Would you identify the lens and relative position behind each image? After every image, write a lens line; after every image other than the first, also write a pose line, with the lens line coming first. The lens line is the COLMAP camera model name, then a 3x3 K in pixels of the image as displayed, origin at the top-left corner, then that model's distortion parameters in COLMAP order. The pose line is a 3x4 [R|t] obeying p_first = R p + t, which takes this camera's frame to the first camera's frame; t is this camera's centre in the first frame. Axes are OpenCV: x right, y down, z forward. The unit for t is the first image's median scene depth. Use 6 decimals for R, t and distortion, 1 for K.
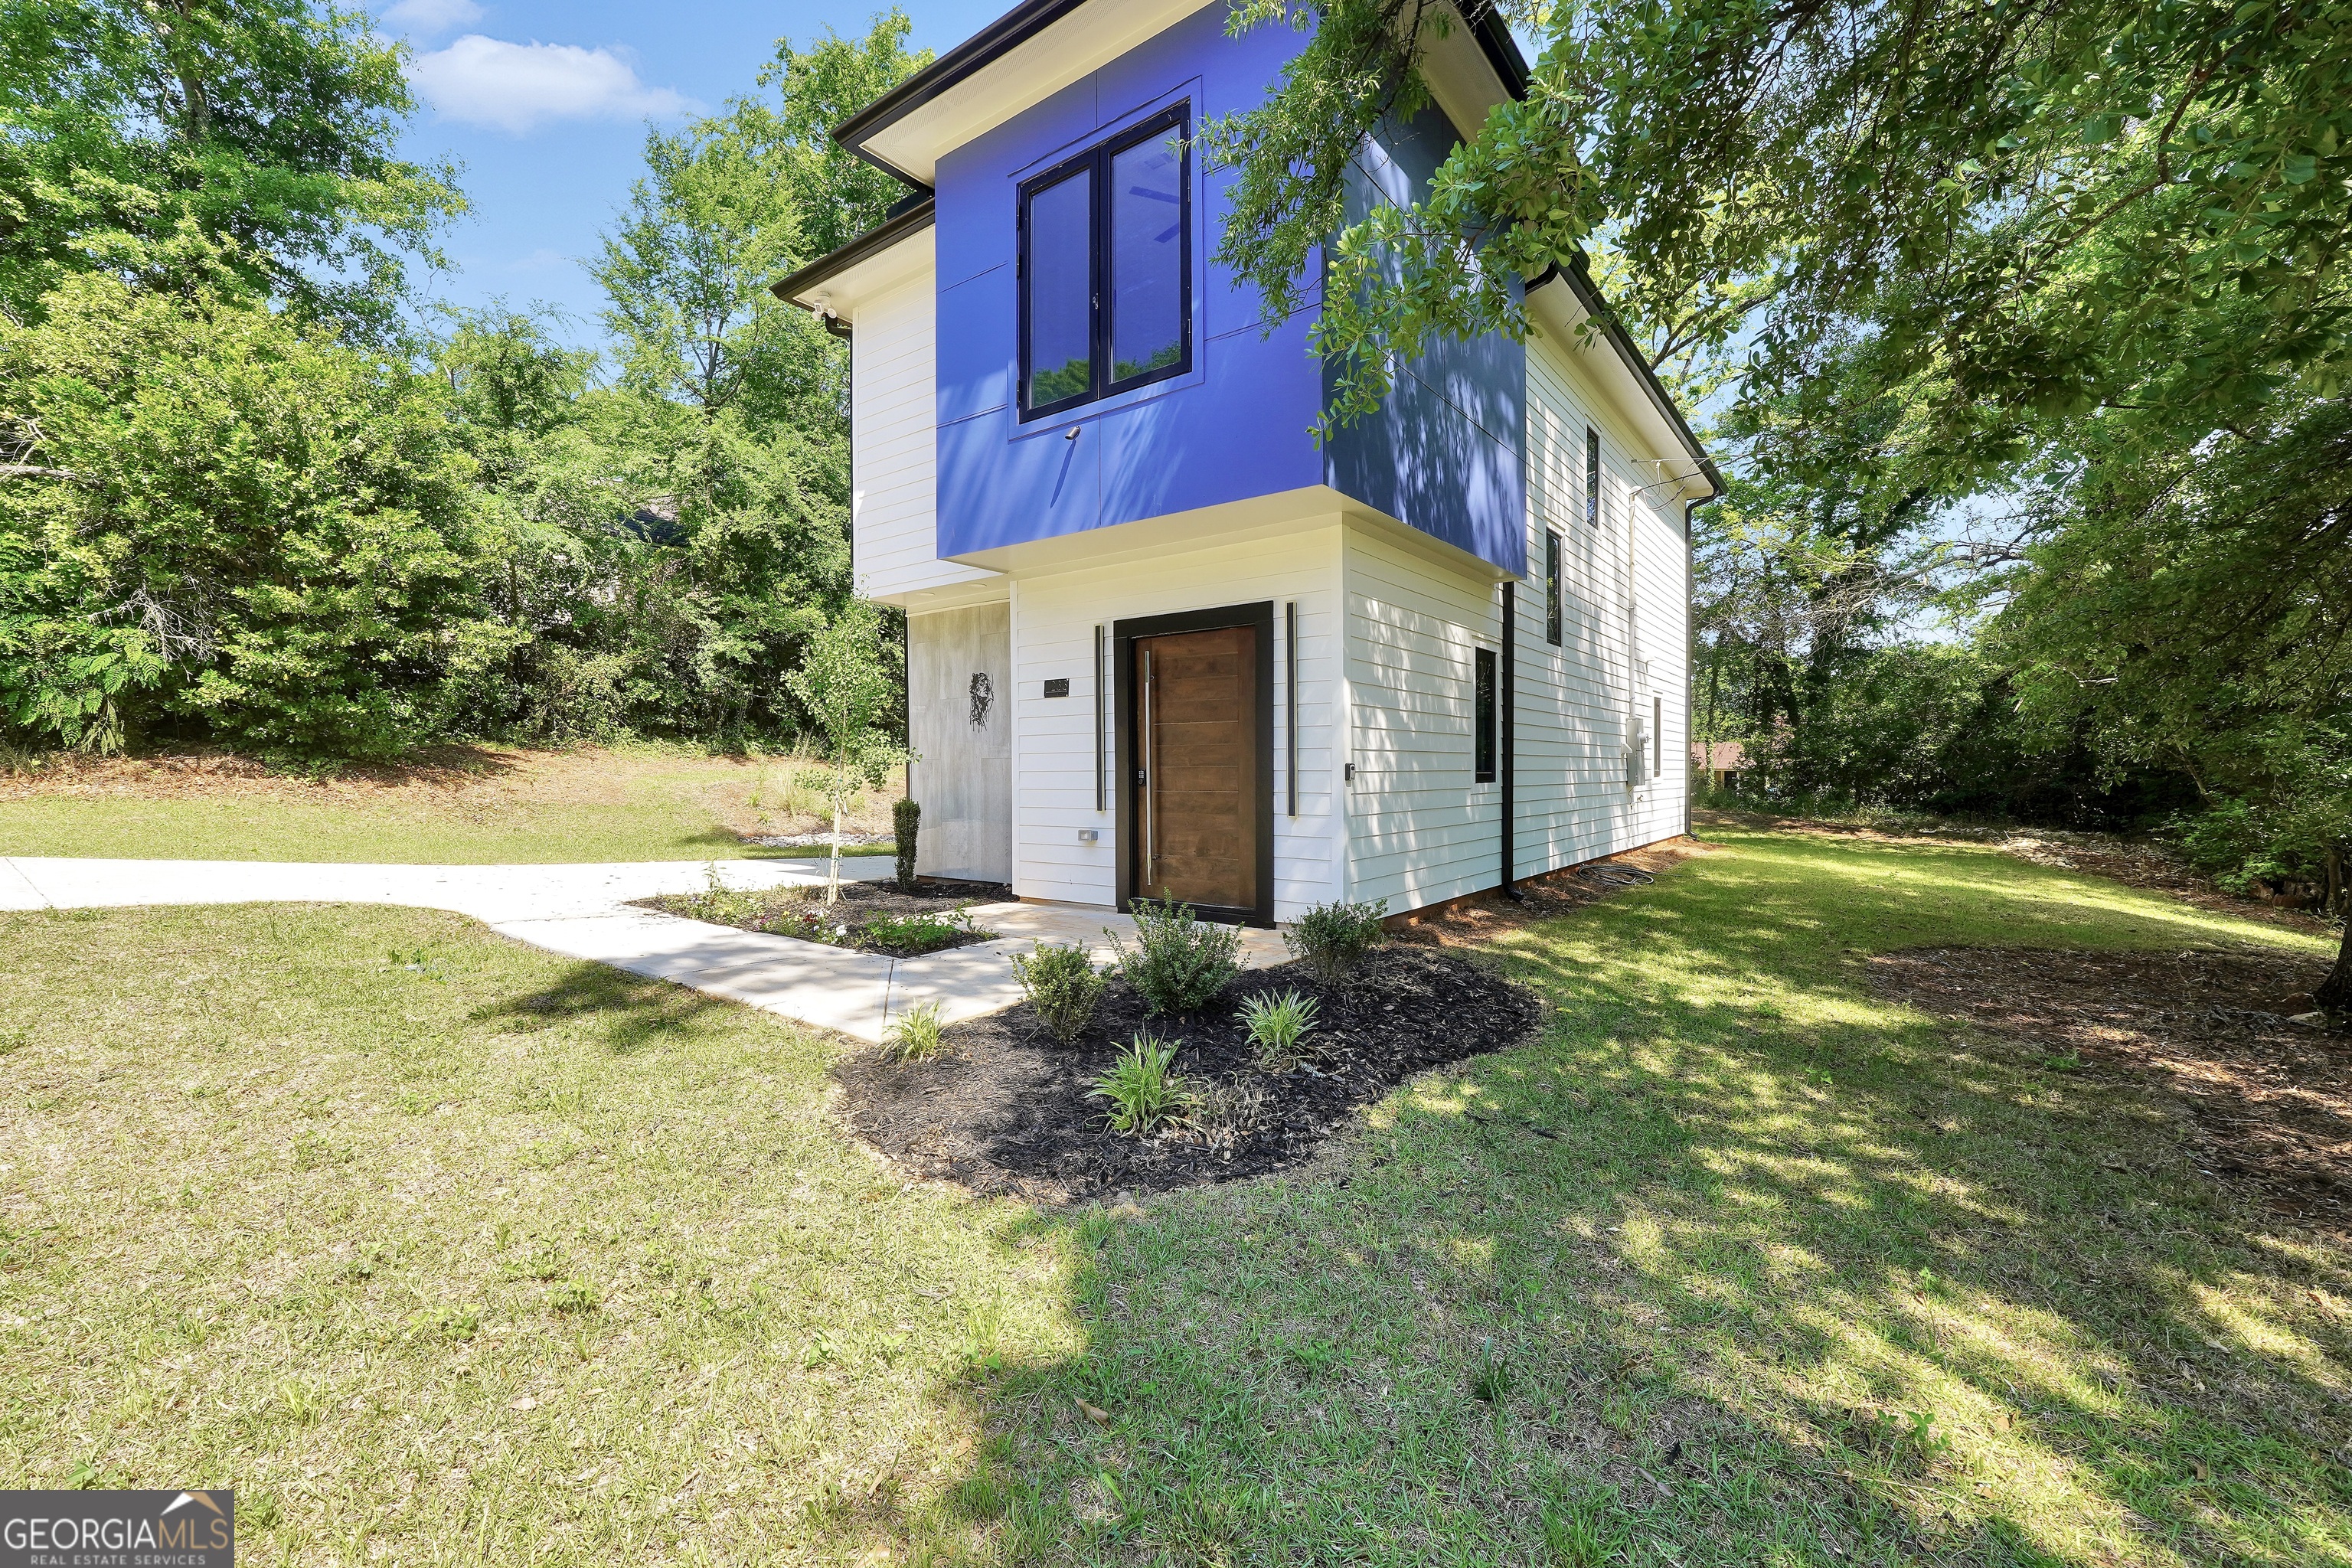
lens RADIAL K [[998.9, 0, 1161.5], [0, 998.9, 785.5], [0, 0, 1]] dist [-0.012792, 0.002618]
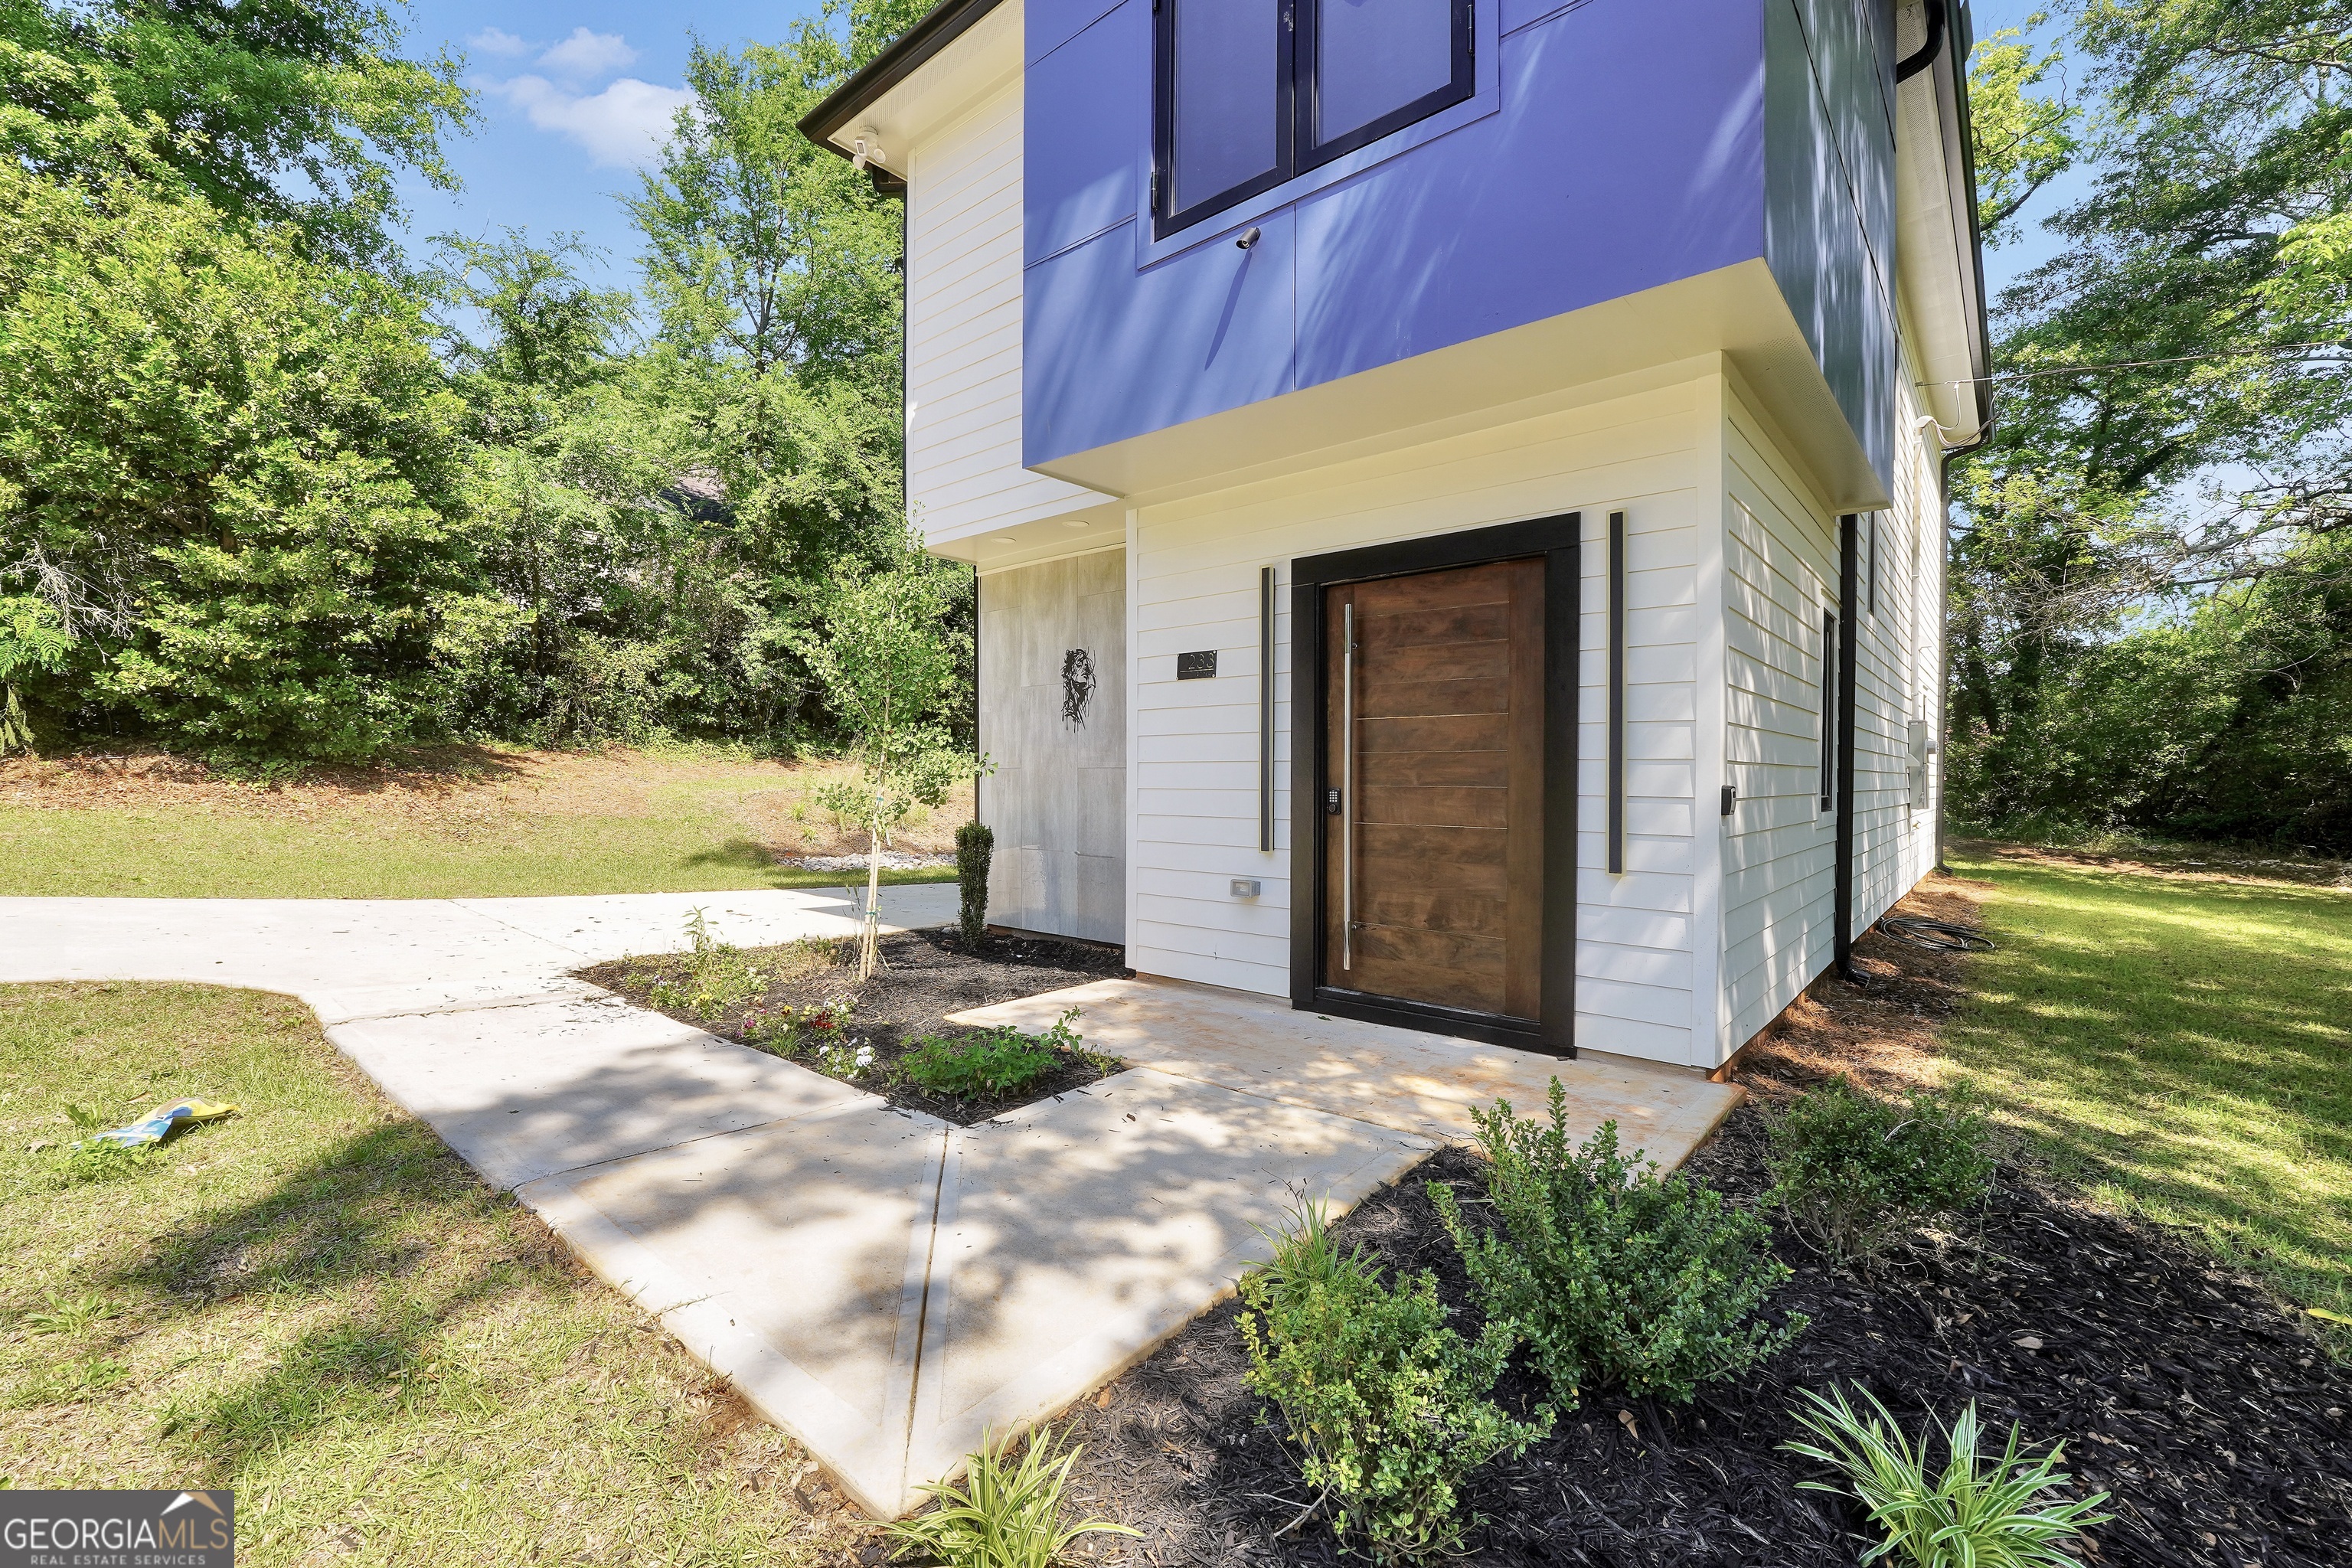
lens RADIAL K [[998.9, 0, 1177.5], [0, 998.9, 796.8], [0, 0, 1]] dist [-0.012792, 0.002618]
pose [[0.998593, 0.010564, -0.051965, -0.070639], [-0.010277, 0.999930, 0.005788, -0.010932], [0.052023, -0.005246, 0.998632, 0.282145]]
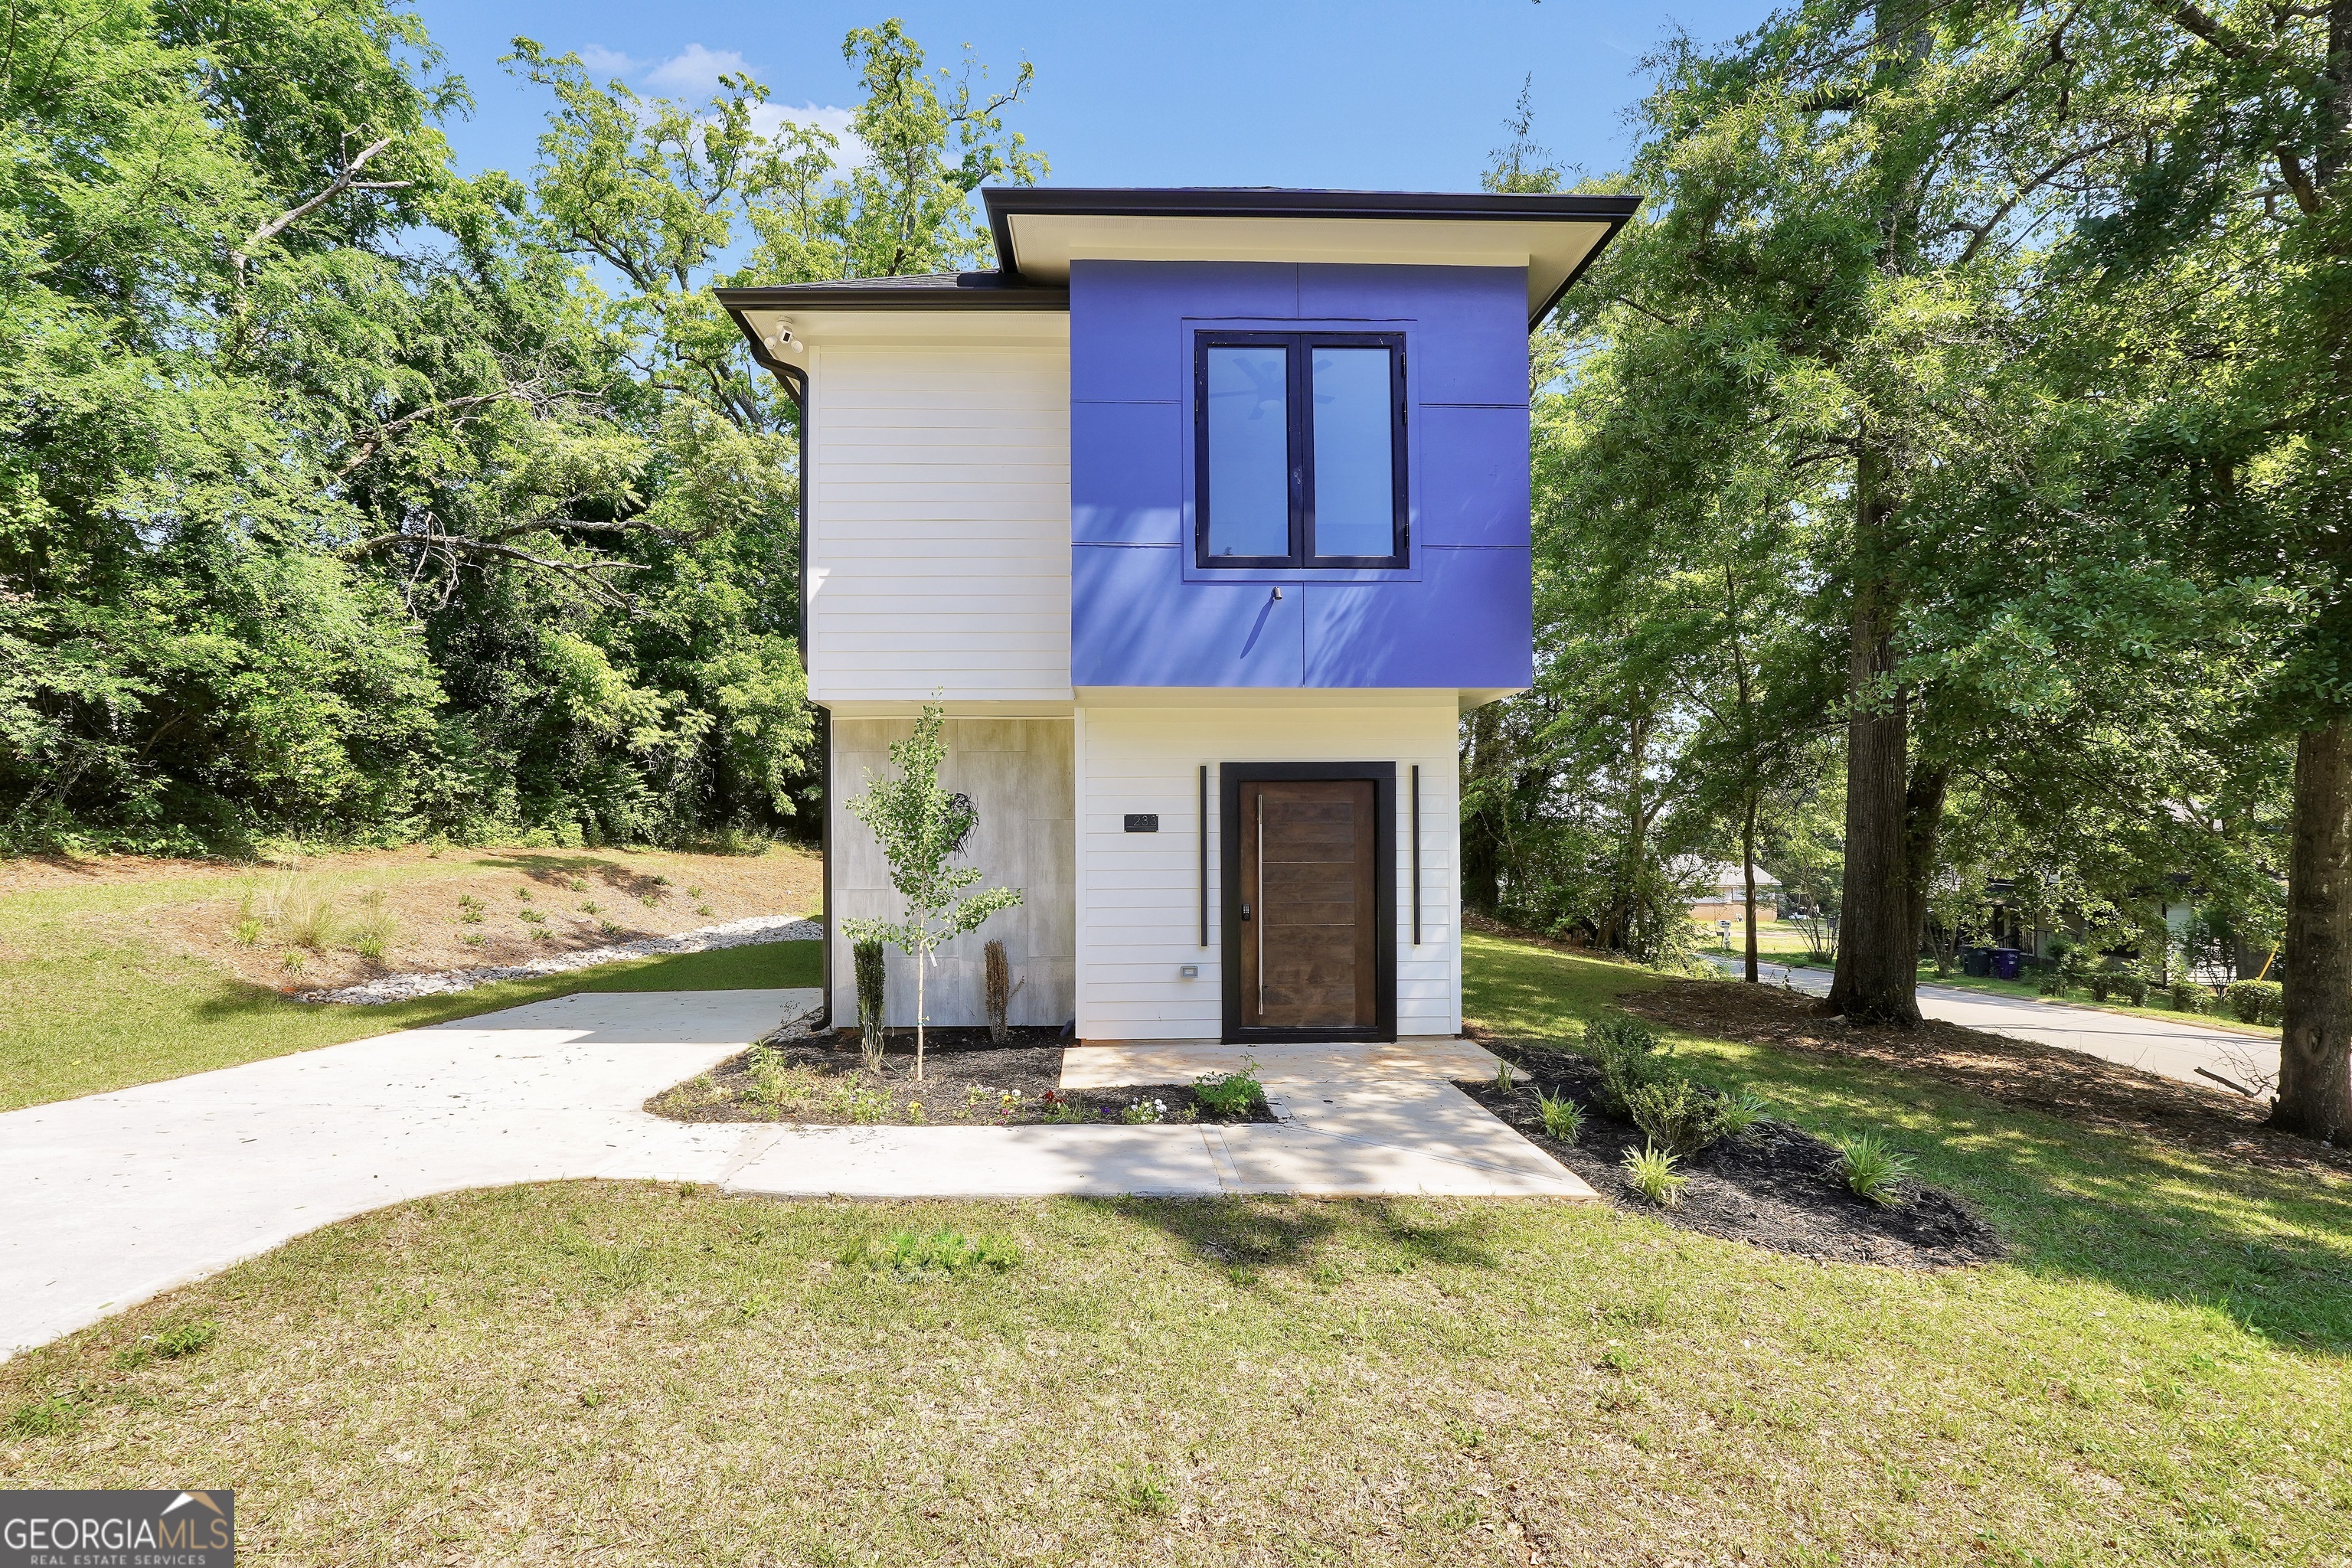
lens RADIAL K [[998.9, 0, 1122.2], [0, 998.9, 821.4], [0, 0, 1]] dist [-0.012792, 0.002618]
pose [[0.770237, 0.006923, 0.637720, -0.644845], [0.010374, 0.999673, -0.023382, -0.065579], [-0.637673, 0.024625, 0.769913, 0.218021]]
